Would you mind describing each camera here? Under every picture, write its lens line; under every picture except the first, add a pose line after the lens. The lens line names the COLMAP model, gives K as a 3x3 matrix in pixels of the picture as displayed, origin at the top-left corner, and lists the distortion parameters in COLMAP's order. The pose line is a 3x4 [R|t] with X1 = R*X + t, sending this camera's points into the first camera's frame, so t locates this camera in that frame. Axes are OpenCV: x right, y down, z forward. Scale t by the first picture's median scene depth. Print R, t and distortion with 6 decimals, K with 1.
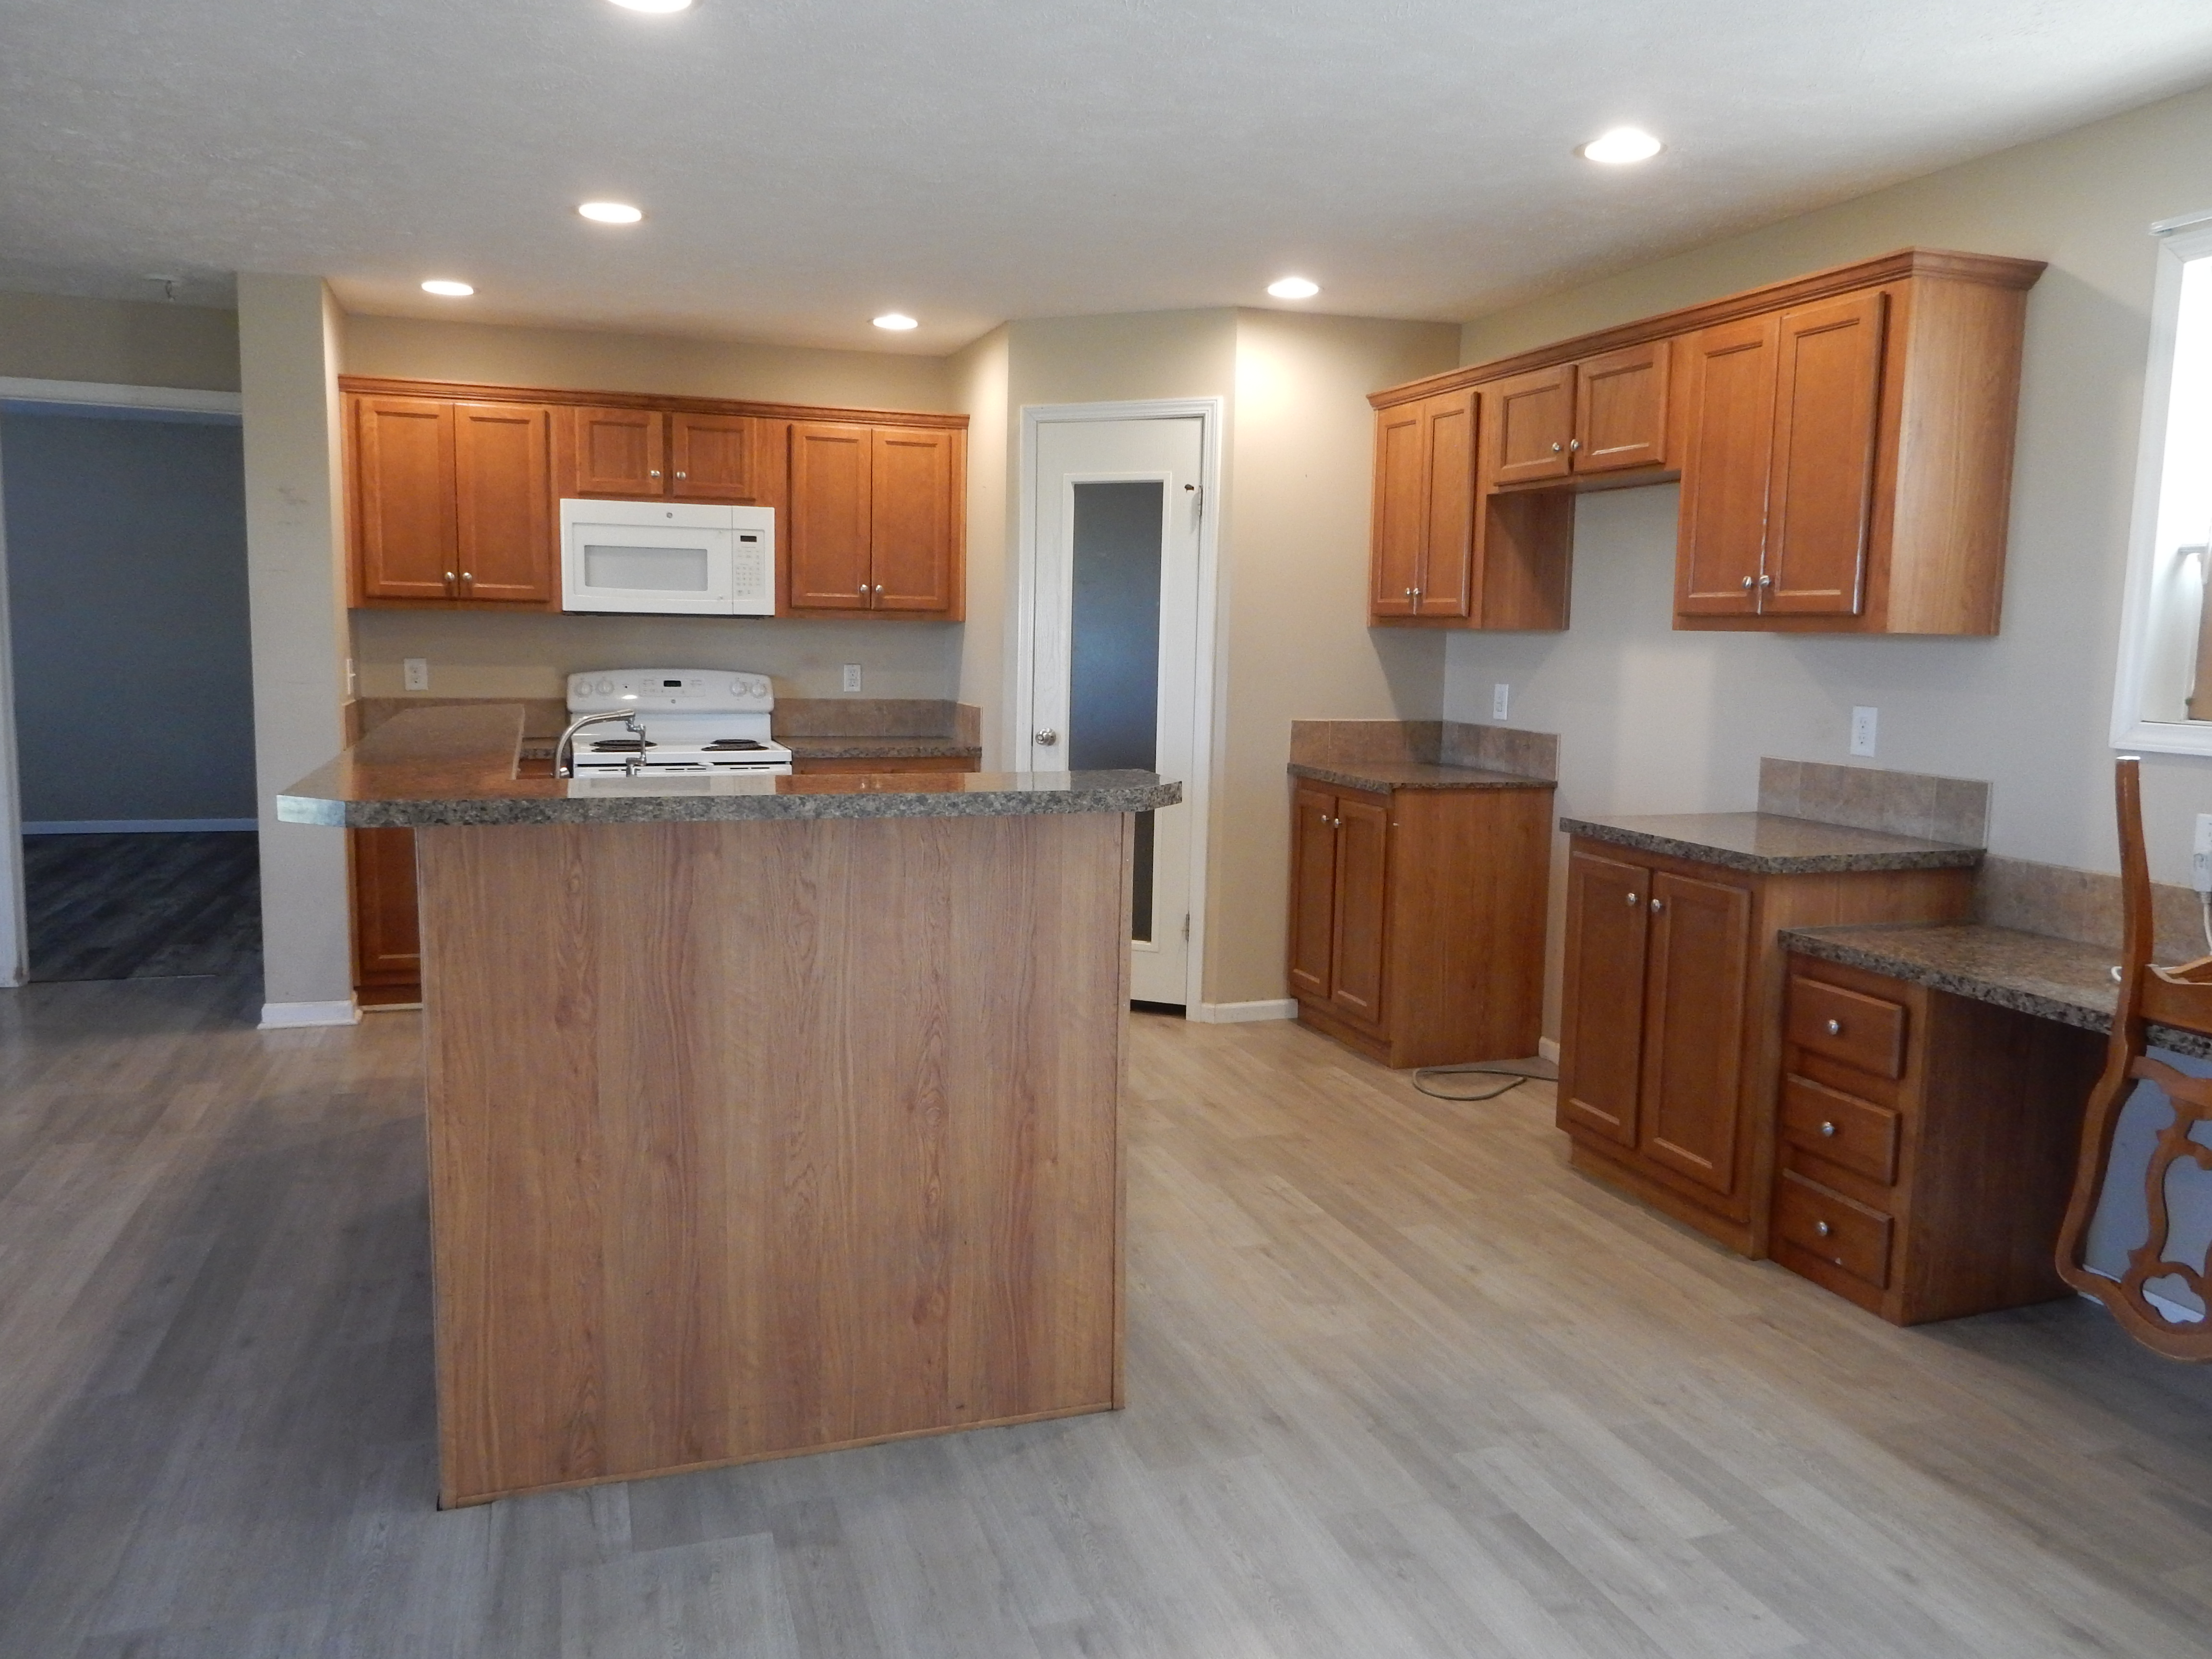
lens RADIAL K [[1631.0, 0, 1108.9], [0, 1631.0, 838.1], [0, 0, 1]] dist [-0.001224, 0.003162]
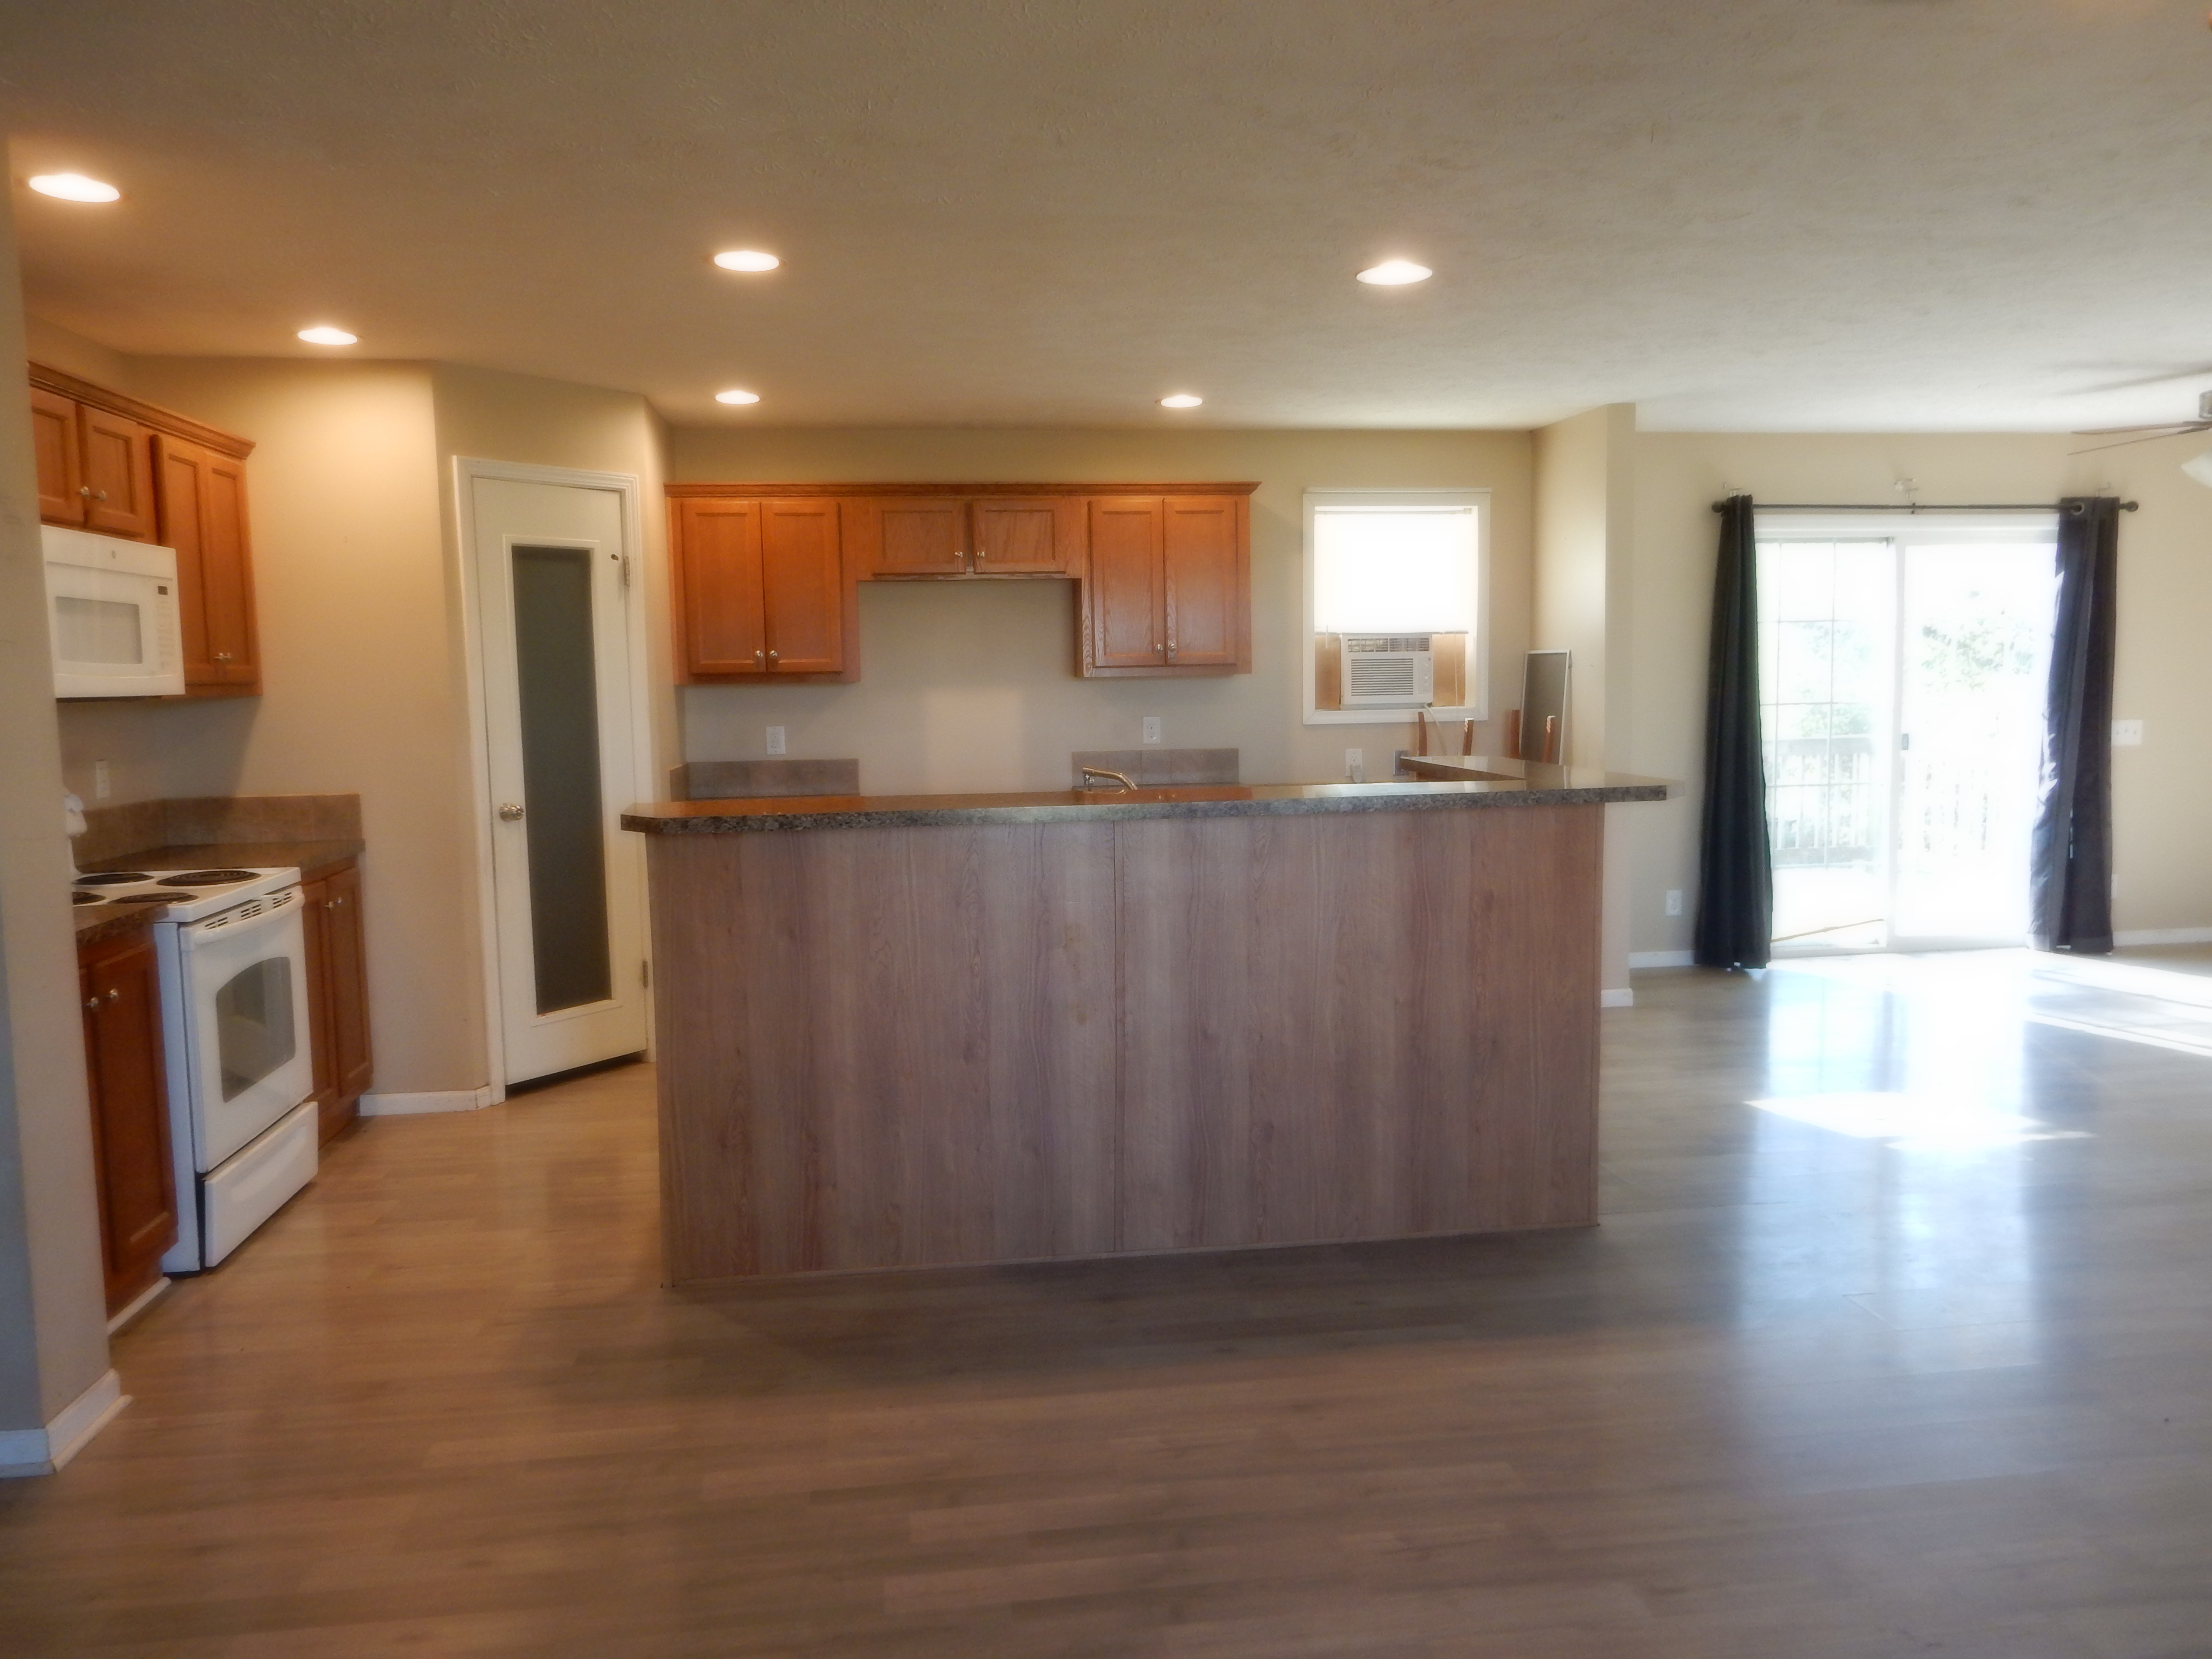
lens RADIAL K [[1631.0, 0, 1107.6], [0, 1631.0, 845.2], [0, 0, 1]] dist [-0.001224, 0.003162]
pose [[0.184762, -0.127440, 0.974485, -1.153739], [0.144902, 0.984253, 0.101244, -0.114308], [-0.972042, 0.122499, 0.200319, 0.620113]]
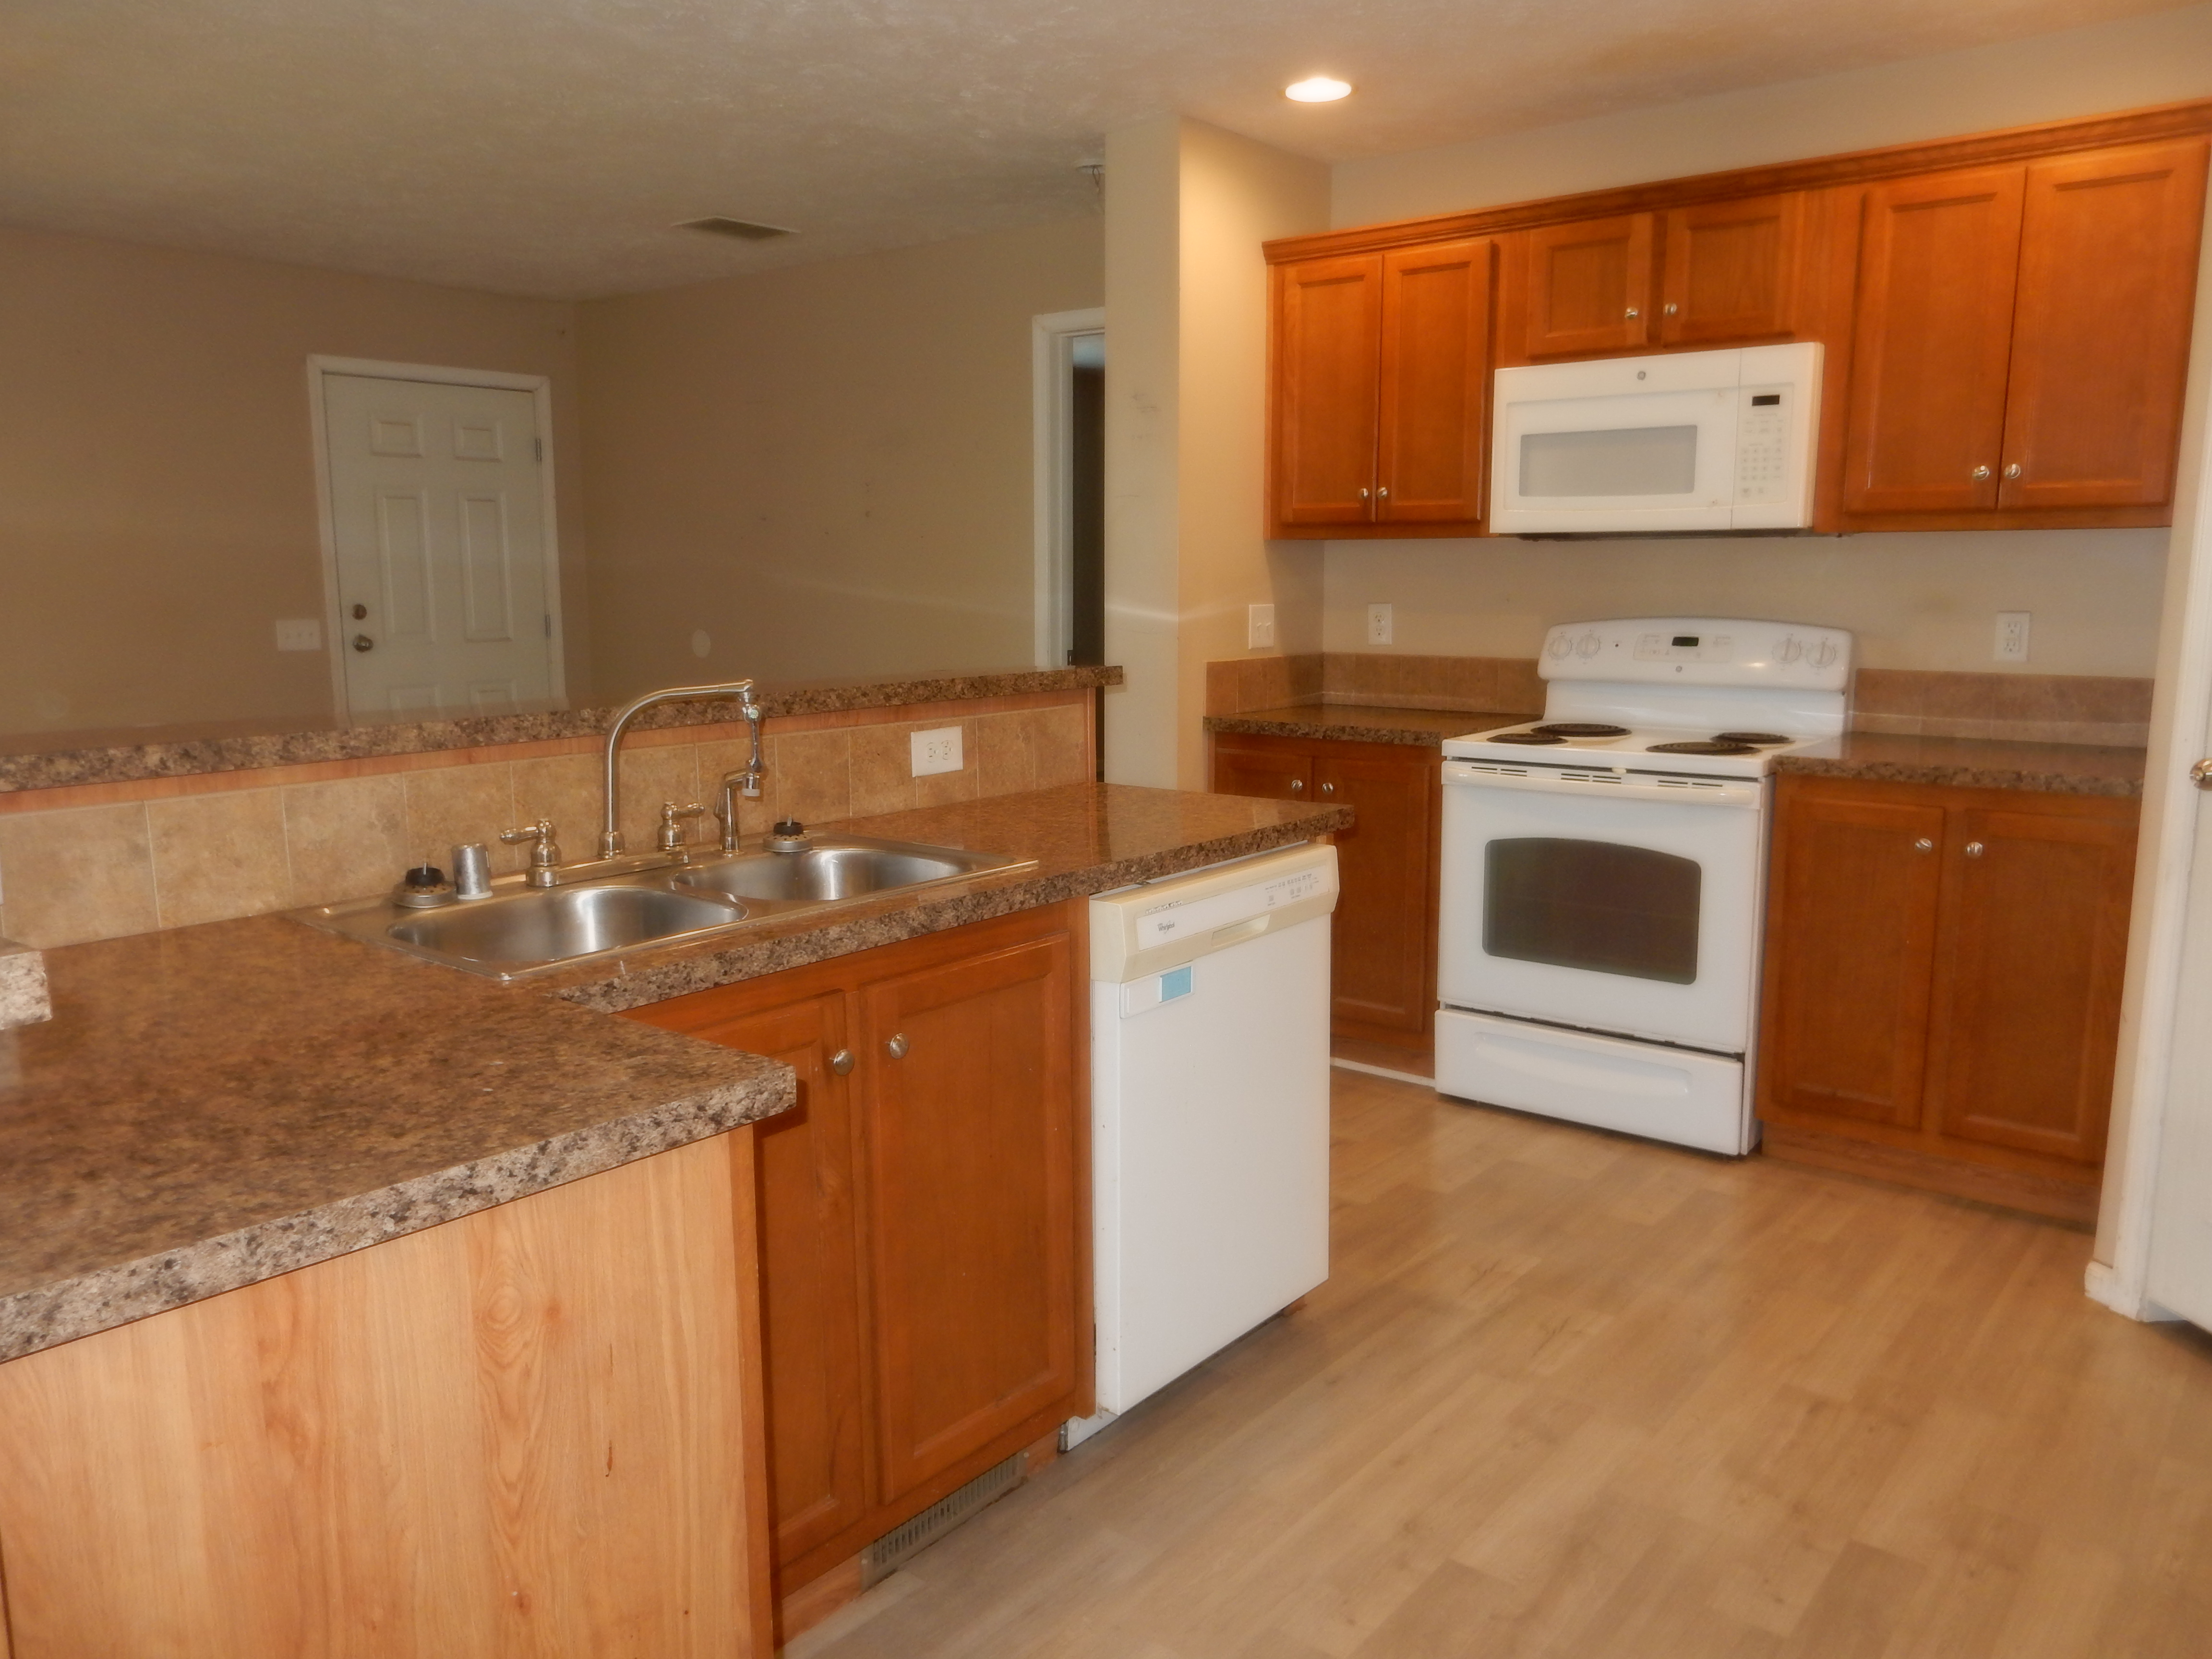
lens RADIAL K [[1631.0, 0, 1108.2], [0, 1631.0, 833.1], [0, 0, 1]] dist [-0.001224, 0.003162]
pose [[0.526762, 0.115889, -0.842076, 0.232218], [-0.094614, 0.992500, 0.077405, -0.066945], [0.844731, 0.038898, 0.533776, 0.648407]]
